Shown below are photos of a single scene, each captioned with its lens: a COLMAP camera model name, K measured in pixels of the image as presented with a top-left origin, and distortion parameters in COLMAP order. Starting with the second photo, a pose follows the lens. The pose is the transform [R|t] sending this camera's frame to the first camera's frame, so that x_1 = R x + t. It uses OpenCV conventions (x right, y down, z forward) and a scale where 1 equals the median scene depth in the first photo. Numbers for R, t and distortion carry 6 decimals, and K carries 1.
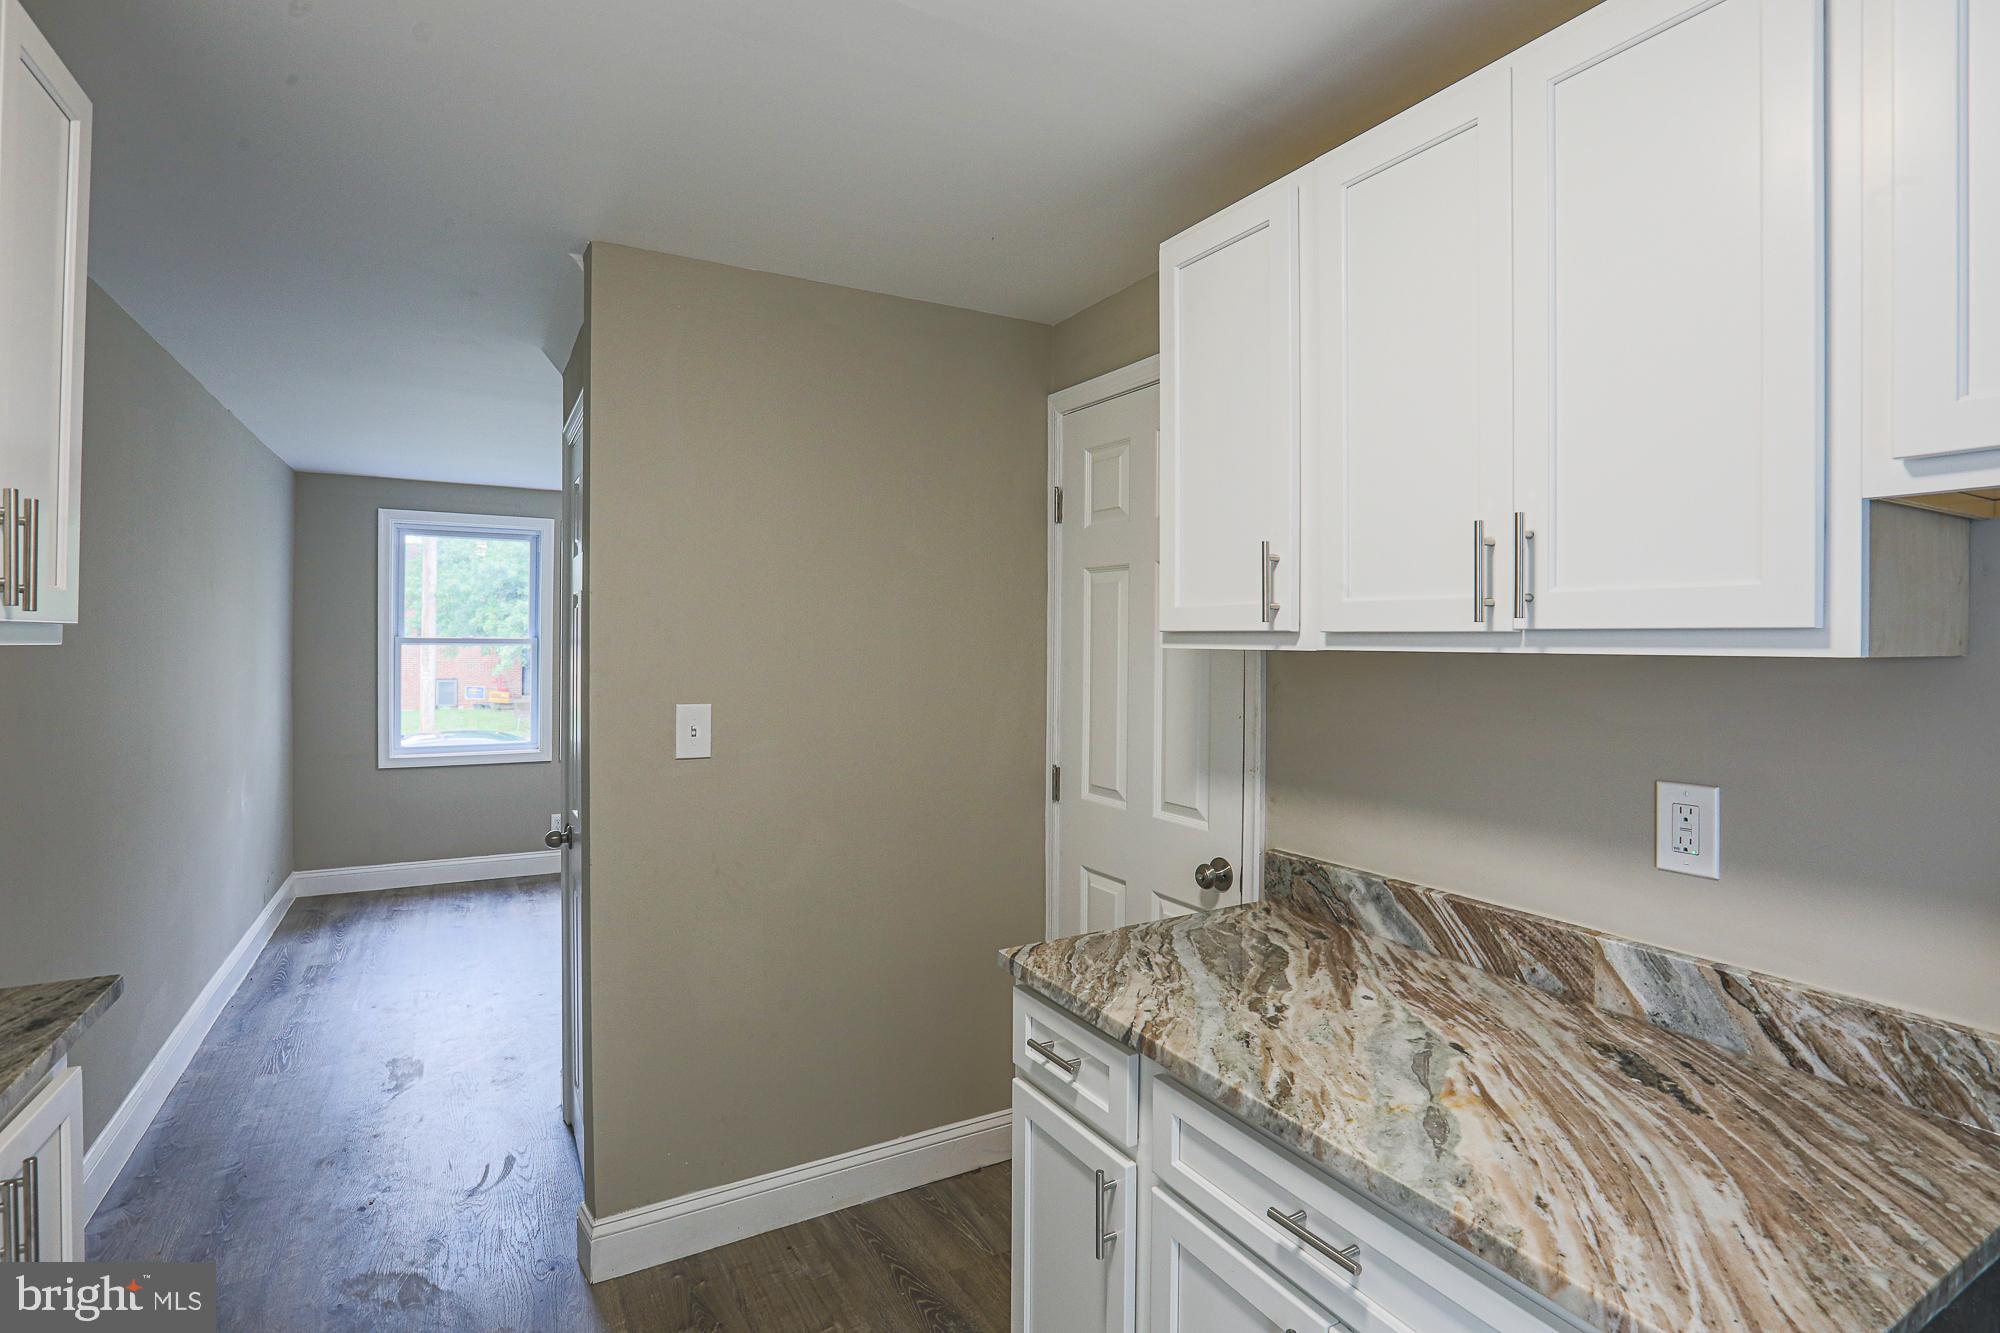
lens RADIAL K [[964.8, 0, 1013.6], [0, 964.8, 647.0], [0, 0, 1]] dist [-0.055215, 0.019266]
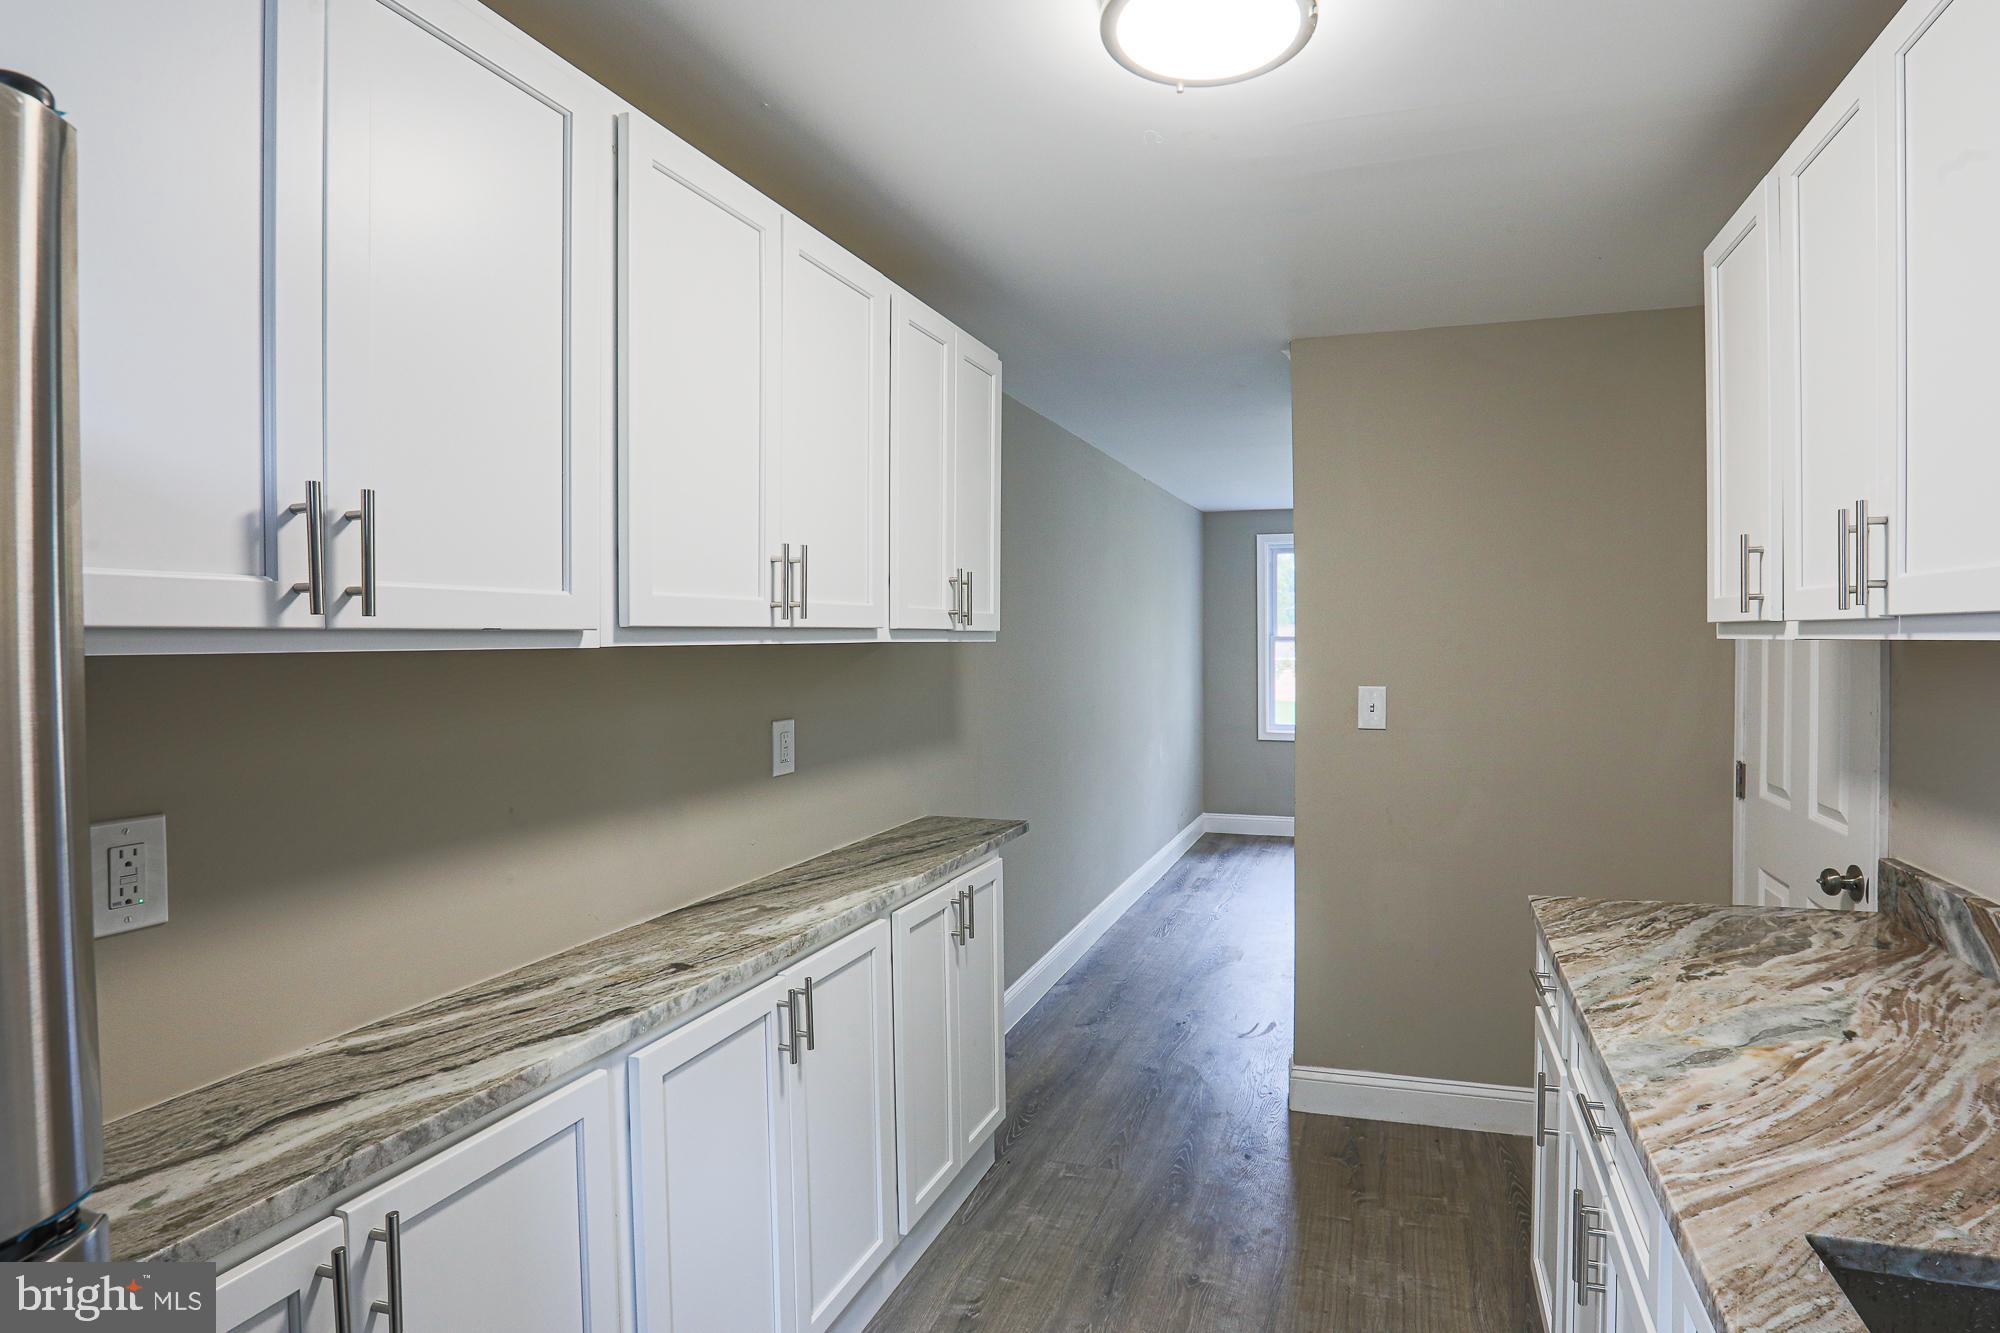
lens RADIAL K [[977.5, 0, 1099.1], [0, 977.5, 662.2], [0, 0, 1]] dist [-0.057359, 0.021395]
pose [[0.684453, 0.008281, -0.729010, 0.613862], [0.005390, 0.999851, 0.016418, 0.008093], [0.729037, -0.015166, 0.684306, -0.243861]]
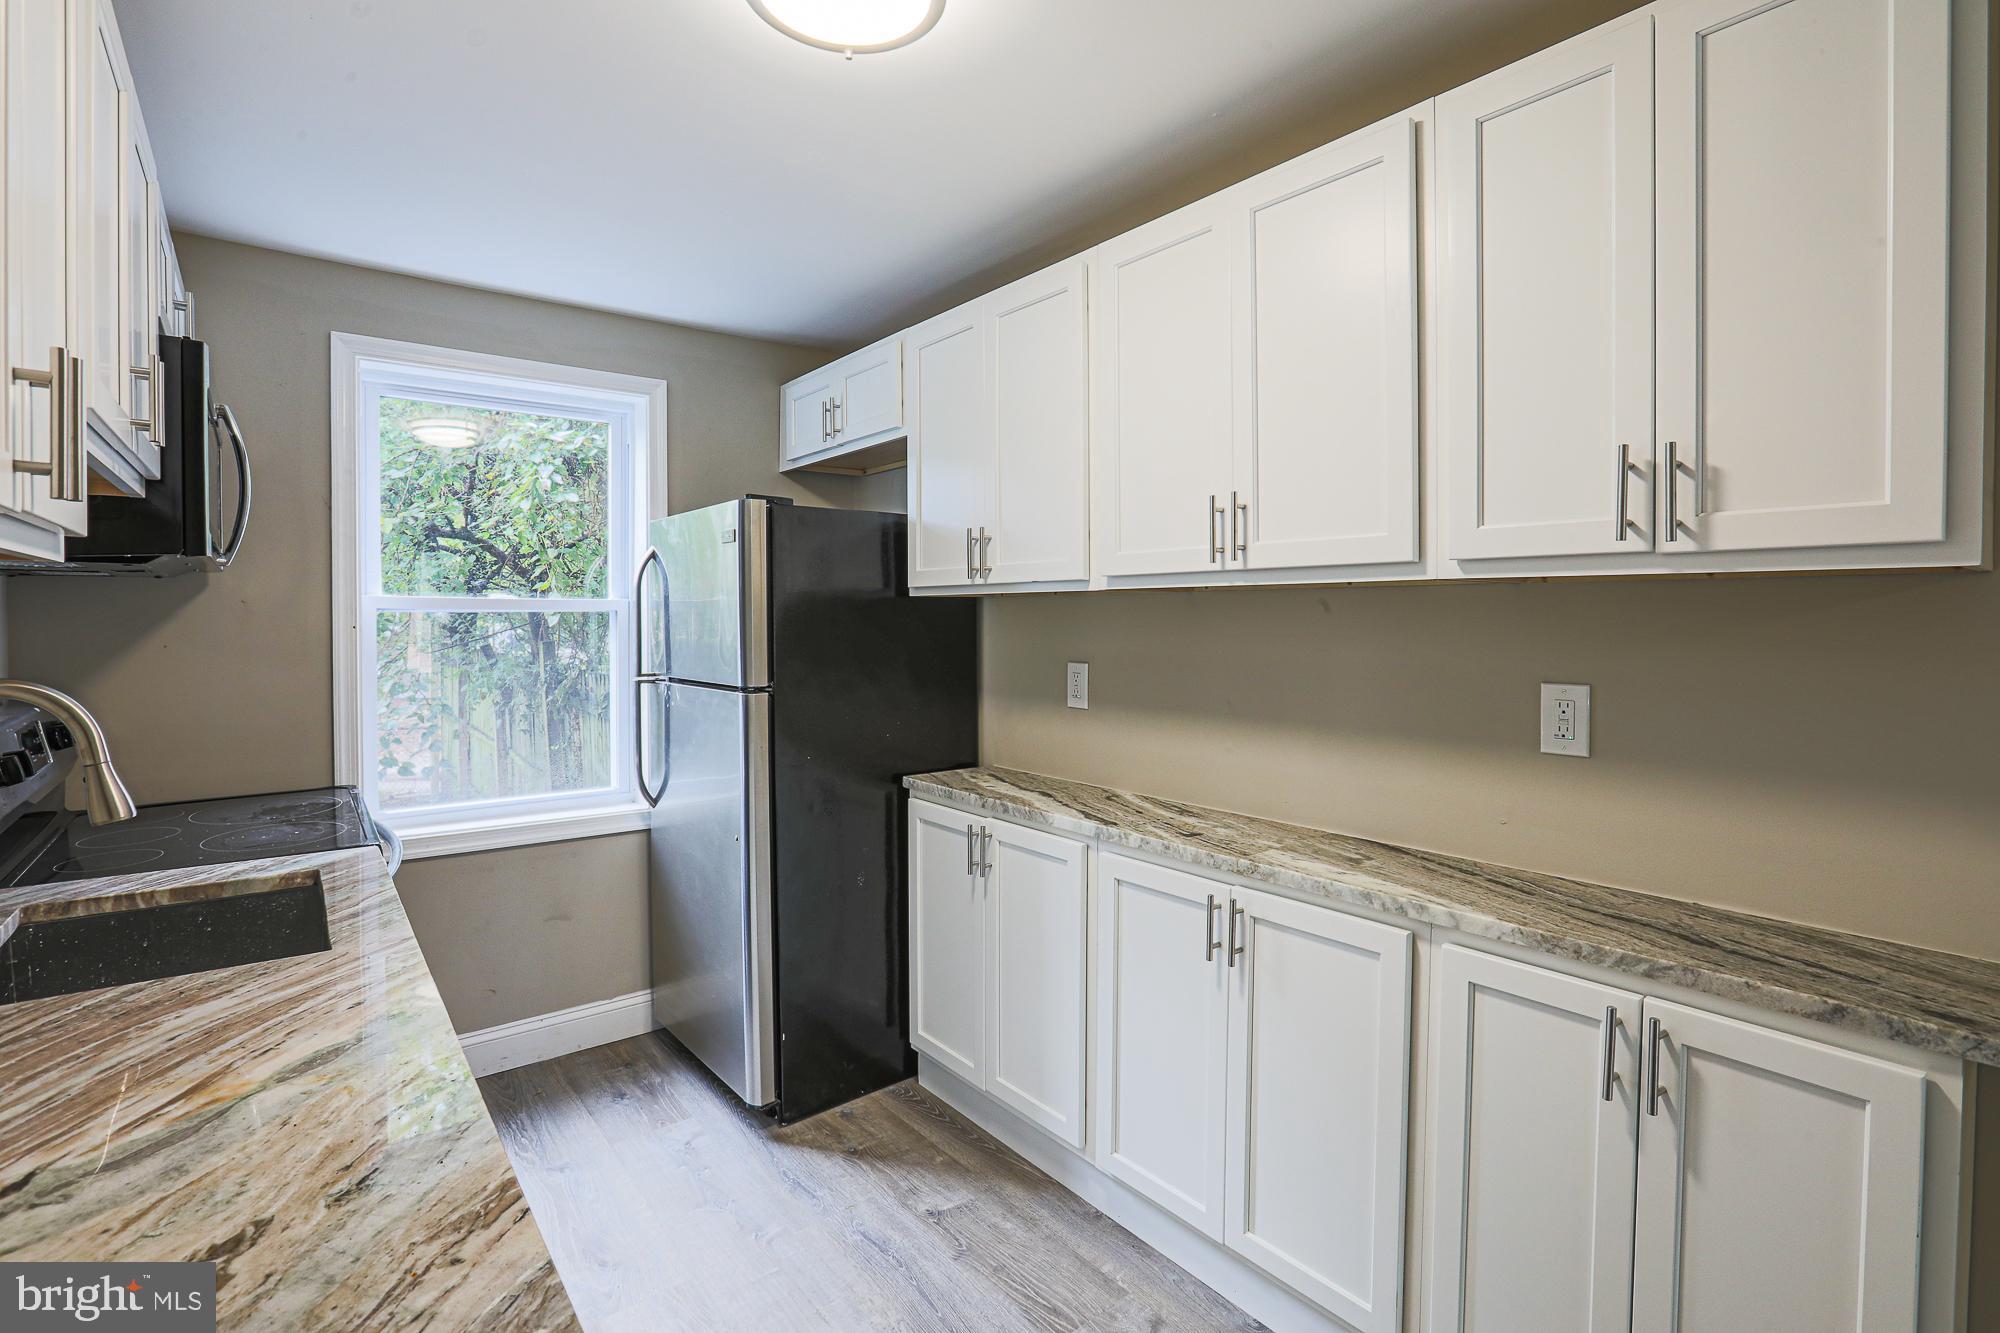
lens RADIAL K [[937.2, 0, 1030.8], [0, 937.2, 643.8], [0, 0, 1]] dist [-0.053913, 0.017446]
pose [[-0.984427, -0.000442, -0.175791, -0.073751], [-0.006315, 0.999440, 0.032847, 0.044556], [0.175678, 0.033446, -0.983879, 1.577849]]
